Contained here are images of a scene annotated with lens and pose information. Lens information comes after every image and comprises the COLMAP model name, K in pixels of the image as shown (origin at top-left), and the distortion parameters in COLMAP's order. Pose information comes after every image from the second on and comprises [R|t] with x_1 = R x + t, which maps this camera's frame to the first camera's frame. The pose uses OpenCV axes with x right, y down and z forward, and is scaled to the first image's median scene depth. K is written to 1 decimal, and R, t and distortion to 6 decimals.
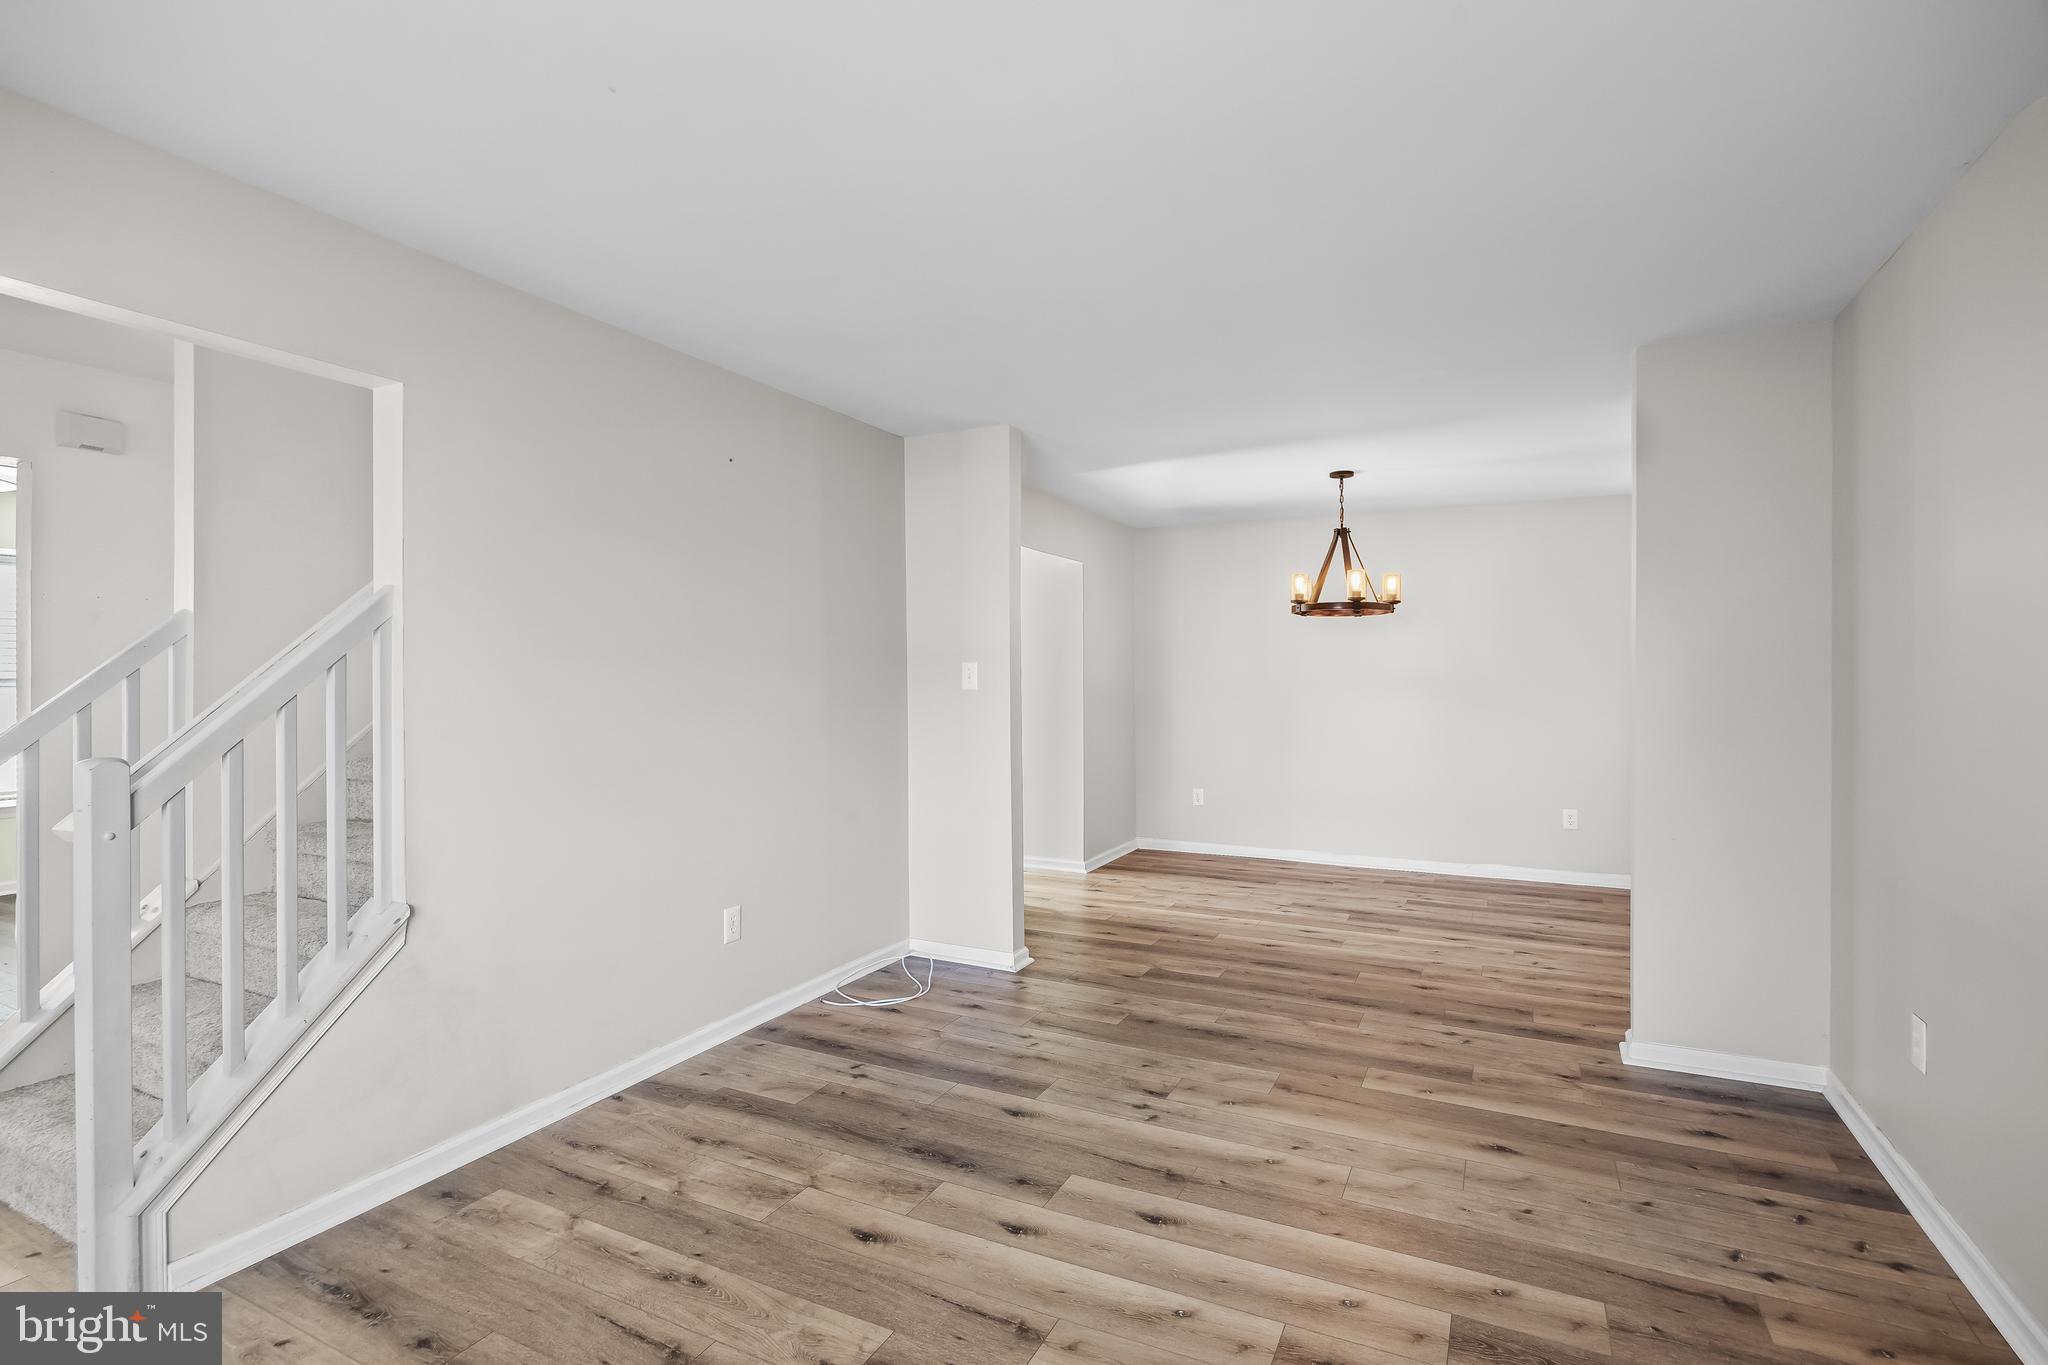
lens RADIAL K [[989.1, 0, 1024.0], [0, 989.1, 682.5], [0, 0, 1]] dist [-0.000309, 0.000021]
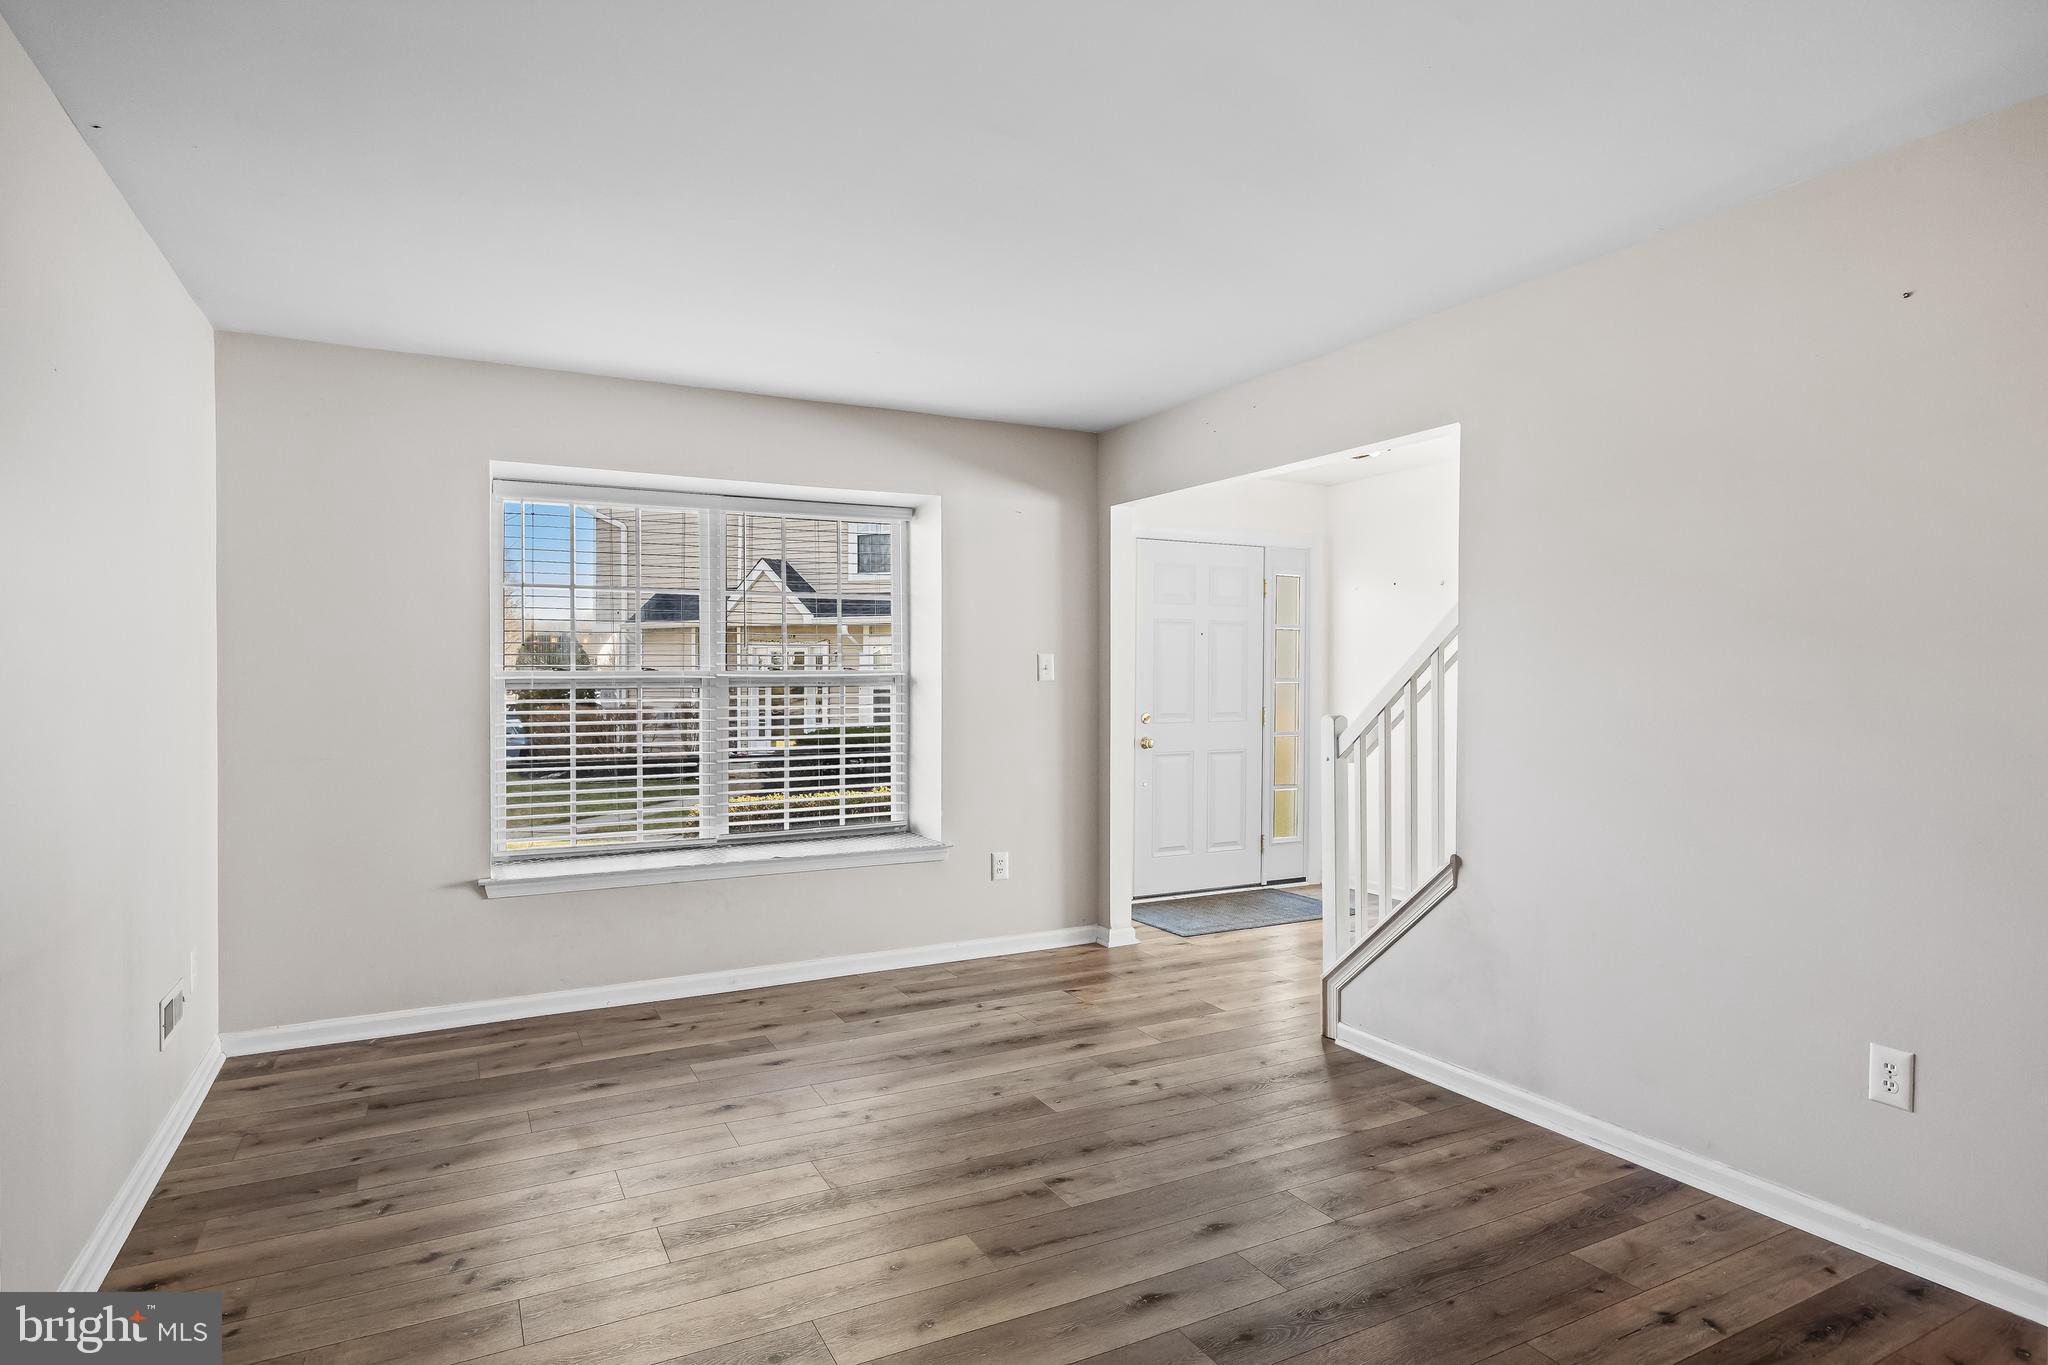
lens RADIAL K [[1103.6, 0, 1024.0], [0, 1103.6, 682.5], [0, 0, 1]] dist [0.002025, 0.000297]
pose [[-0.580743, 0.011125, -0.814011, 0.709116], [0.000571, 0.999912, 0.013258, -0.004208], [0.814087, 0.007234, -0.580698, 1.232719]]
